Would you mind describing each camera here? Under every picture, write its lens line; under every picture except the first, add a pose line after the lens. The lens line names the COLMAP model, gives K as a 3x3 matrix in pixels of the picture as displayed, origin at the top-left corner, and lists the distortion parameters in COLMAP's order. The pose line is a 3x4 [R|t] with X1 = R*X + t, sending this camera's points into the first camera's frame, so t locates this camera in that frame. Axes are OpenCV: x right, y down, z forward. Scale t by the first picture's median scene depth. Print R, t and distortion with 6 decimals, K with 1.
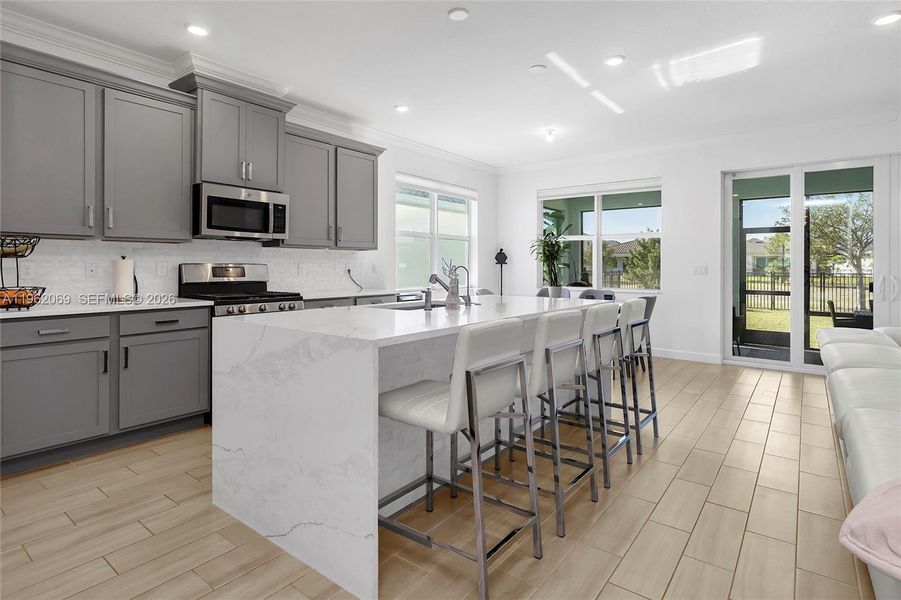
lens RADIAL K [[447.2, 0, 449.2], [0, 447.2, 270.2], [0, 0, 1]] dist [-0.000532, 0.000090]
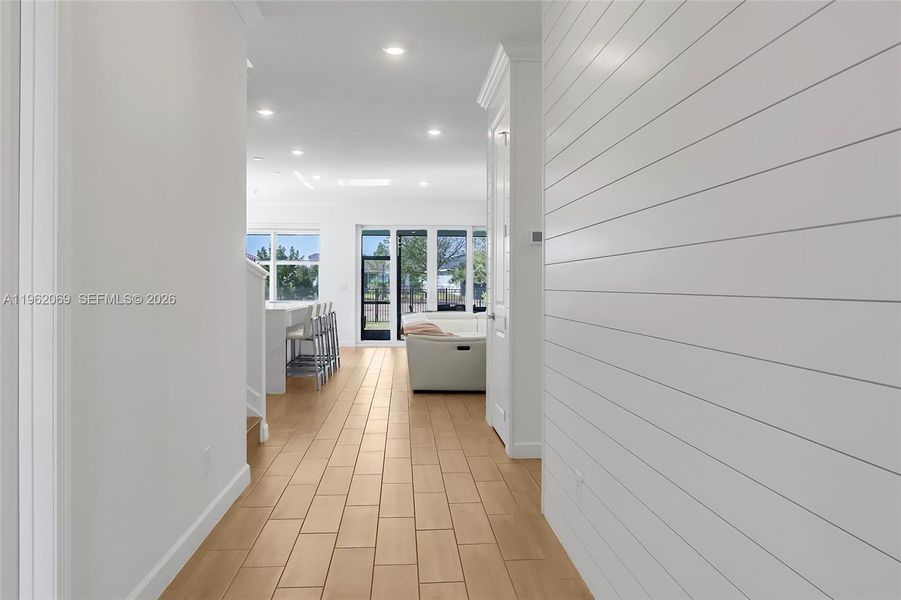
lens RADIAL K [[662.1, 0, 451.9], [0, 662.1, 277.9], [0, 0, 1]] dist [-0.030452, 0.000045]
pose [[0.732950, 0.011529, 0.680185, -0.665925], [-0.003261, 0.999904, -0.013434, -0.002153], [-0.680275, 0.007629, 0.732917, -0.859660]]
